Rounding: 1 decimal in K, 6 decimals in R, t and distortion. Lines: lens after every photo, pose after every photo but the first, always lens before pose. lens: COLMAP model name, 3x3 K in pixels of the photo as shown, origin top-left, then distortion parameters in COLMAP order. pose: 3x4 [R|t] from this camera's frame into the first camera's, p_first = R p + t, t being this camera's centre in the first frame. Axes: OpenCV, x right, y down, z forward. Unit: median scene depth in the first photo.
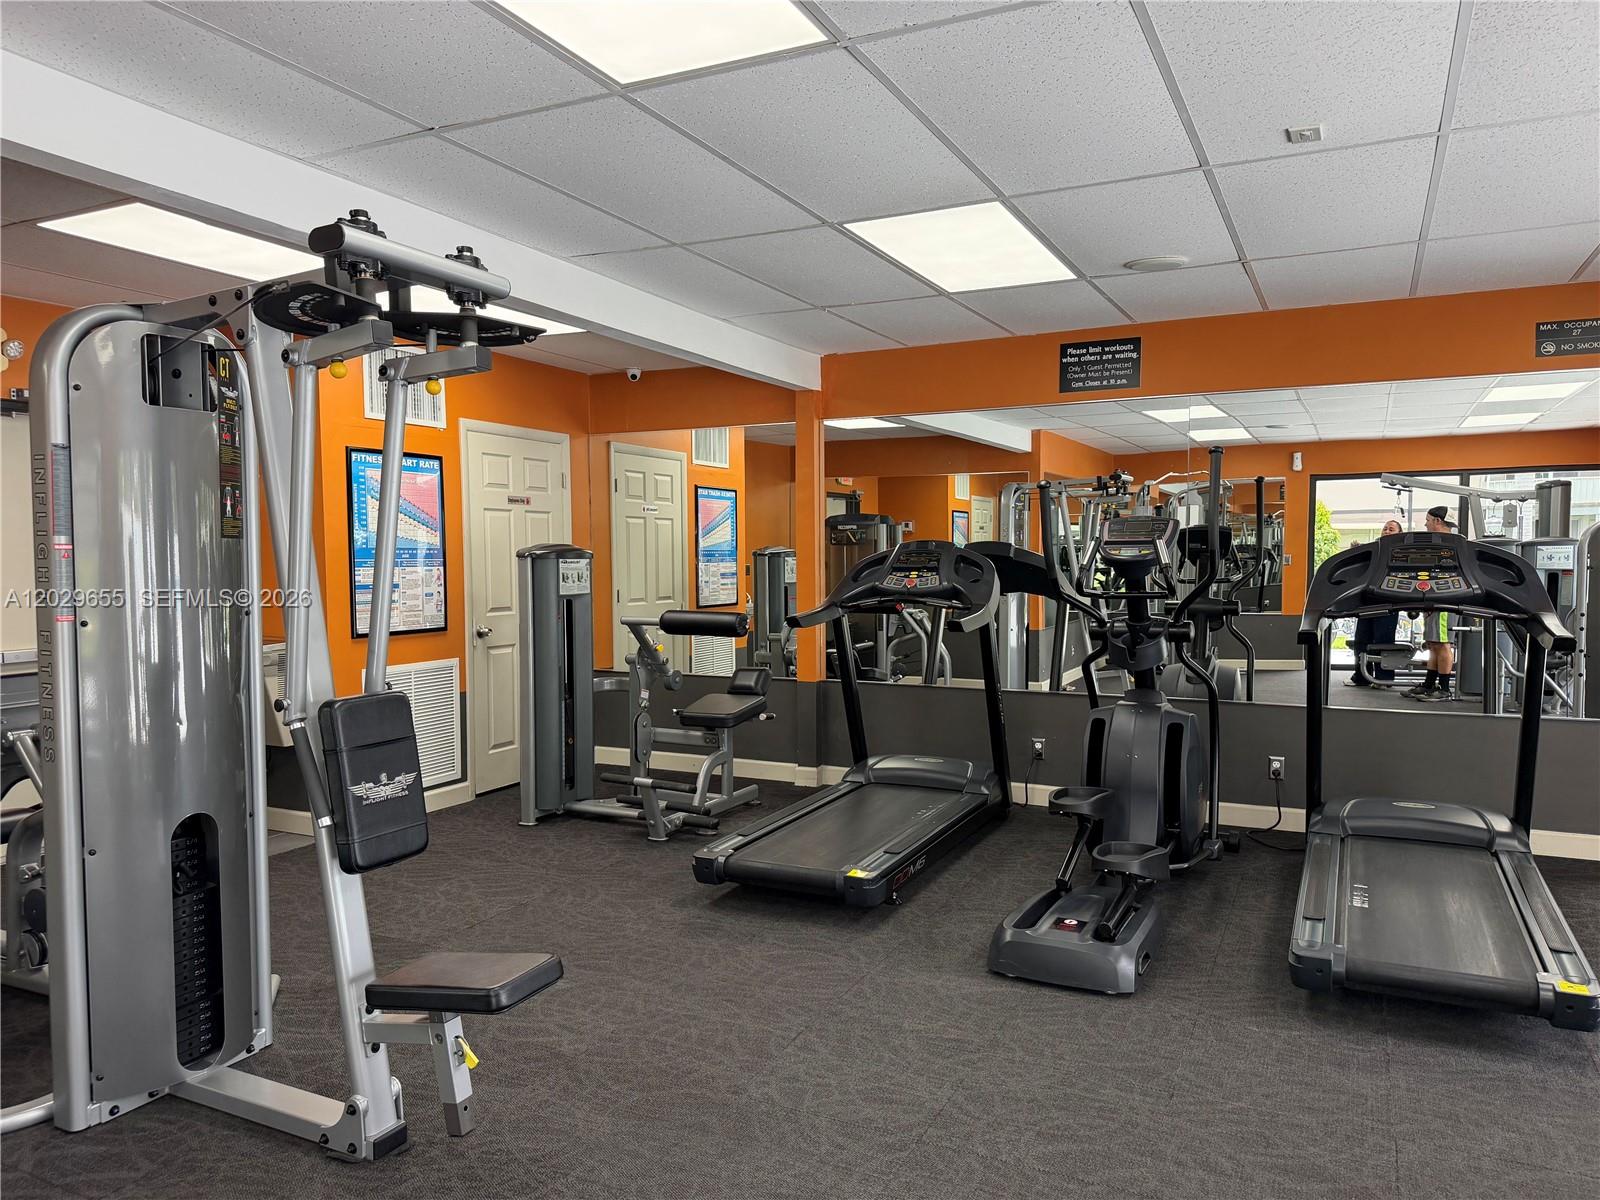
lens RADIAL K [[1130.6, 0, 791.9], [0, 1130.6, 605.9], [0, 0, 1]] dist [0.053098, -0.067541]
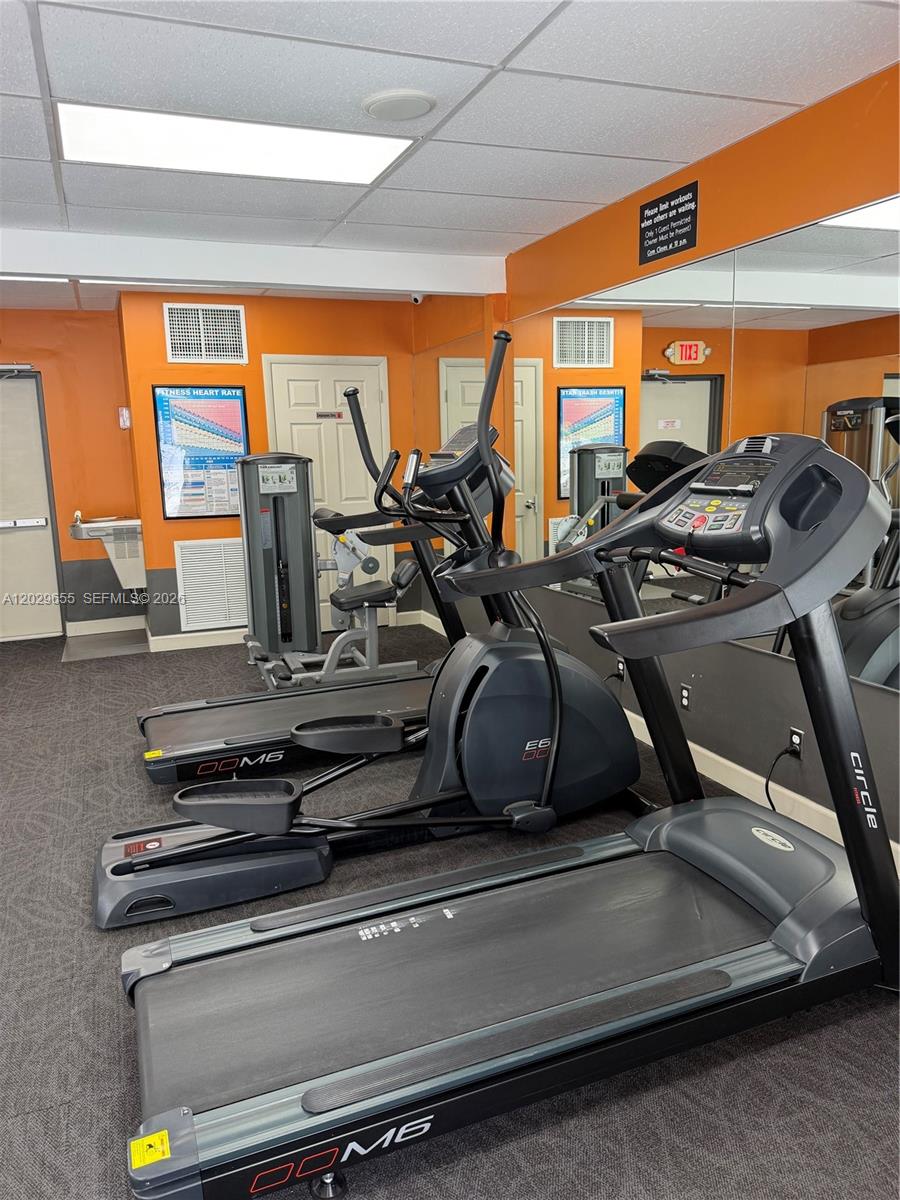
lens RADIAL K [[848.0, 0, 445.3], [0, 848.0, 601.6], [0, 0, 1]] dist [0.053098, -0.067541]
pose [[0.739194, 0.109155, -0.664589, 0.592413], [-0.007624, 0.988072, 0.153805, -0.037179], [0.673450, -0.108625, 0.731209, 0.411140]]
